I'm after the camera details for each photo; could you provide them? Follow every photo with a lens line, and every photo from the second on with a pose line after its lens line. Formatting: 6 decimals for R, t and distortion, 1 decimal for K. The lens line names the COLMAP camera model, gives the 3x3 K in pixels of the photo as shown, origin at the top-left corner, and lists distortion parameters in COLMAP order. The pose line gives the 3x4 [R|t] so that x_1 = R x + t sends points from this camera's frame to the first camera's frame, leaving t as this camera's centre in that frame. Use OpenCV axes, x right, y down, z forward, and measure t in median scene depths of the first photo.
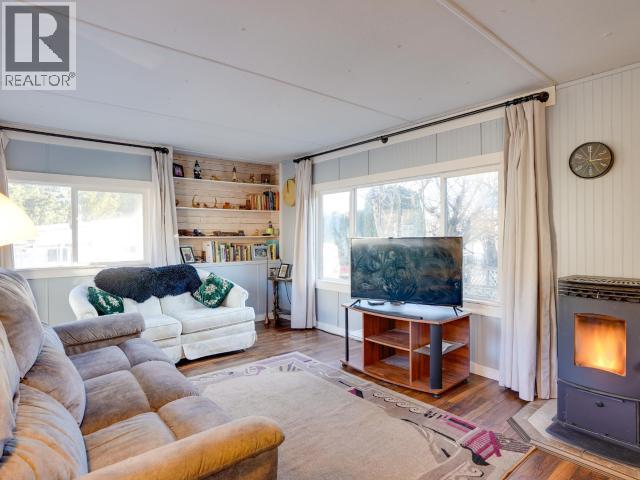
lens RADIAL K [[372.1, 0, 320.0], [0, 372.1, 240.0], [0, 0, 1]] dist [-0.050938, 0.023339]
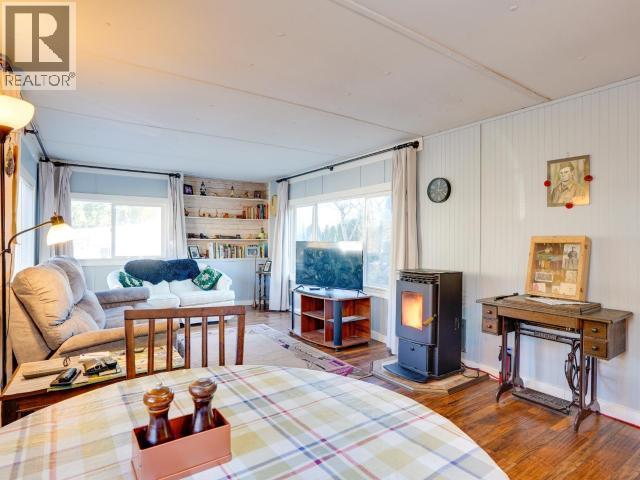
lens RADIAL K [[372.1, 0, 320.0], [0, 372.1, 240.0], [0, 0, 1]] dist [-0.050938, 0.023339]
pose [[0.994048, 0.014448, -0.107981, 0.280970], [-0.015565, 0.999834, -0.009506, 0.001061], [0.107826, 0.011130, 0.994107, -0.332766]]
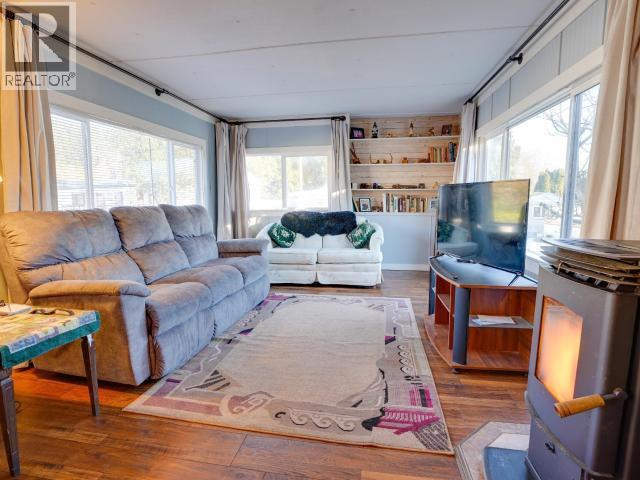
lens RADIAL K [[348.2, 0, 320.0], [0, 348.2, 240.0], [0, 0, 1]] dist [-0.056632, 0.026372]
pose [[0.646880, 0.094589, -0.756703, 0.479043], [-0.005212, 0.992803, 0.119647, 0.023327], [0.762574, -0.073453, 0.642717, 0.192564]]
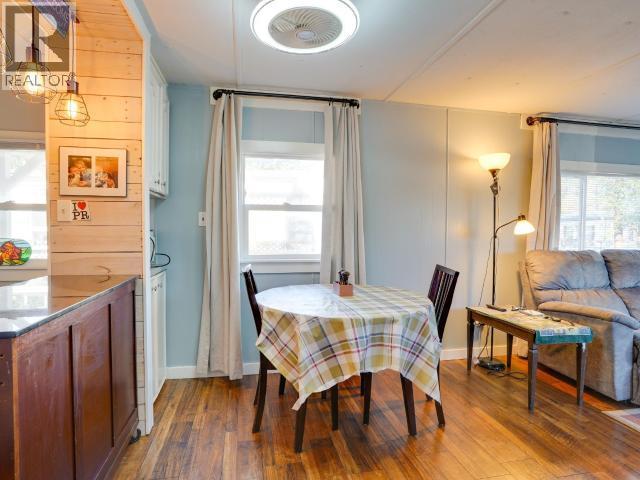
lens RADIAL K [[348.2, 0, 320.0], [0, 348.2, 240.0], [0, 0, 1]] dist [-0.056632, 0.026372]
pose [[-0.477730, 0.023659, -0.878188, 0.711448], [-0.015602, 0.999251, 0.035408, 0.000726], [0.878368, 0.030617, -0.477003, 0.110436]]
